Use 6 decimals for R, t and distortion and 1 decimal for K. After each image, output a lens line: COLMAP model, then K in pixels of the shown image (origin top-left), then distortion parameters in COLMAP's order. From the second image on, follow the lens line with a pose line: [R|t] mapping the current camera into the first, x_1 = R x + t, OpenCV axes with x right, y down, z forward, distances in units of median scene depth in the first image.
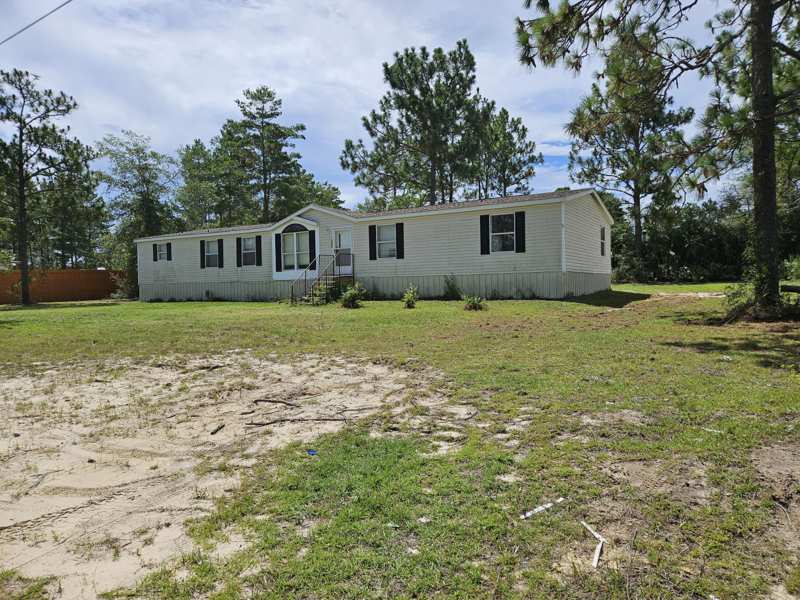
lens RADIAL K [[519.3, 0, 412.8], [0, 519.3, 278.8], [0, 0, 1]] dist [0.038594, -0.001628]
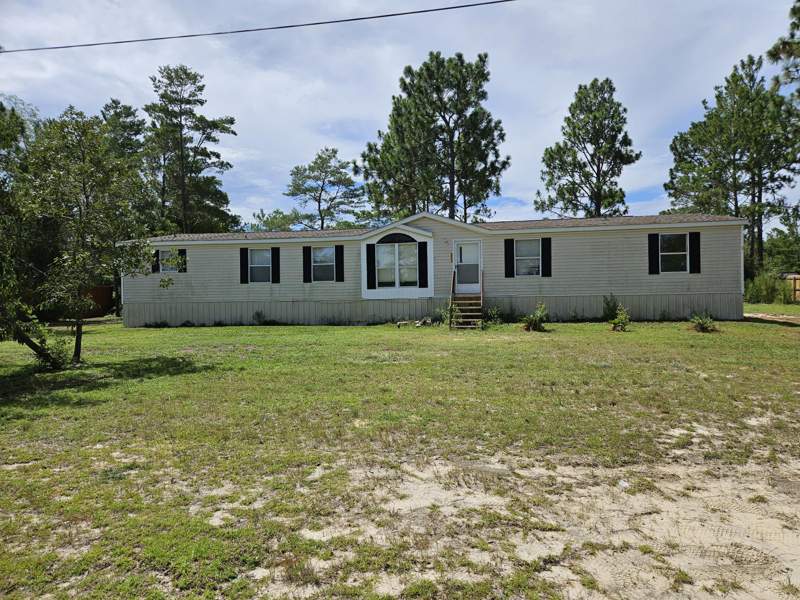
lens RADIAL K [[519.3, 0, 396.2], [0, 519.3, 295.8], [0, 0, 1]] dist [0.038594, -0.001628]
pose [[0.932138, 0.010579, 0.361949, -0.524423], [-0.007108, 0.999915, -0.010921, 0.005978], [-0.362034, 0.007607, 0.932134, 0.206236]]
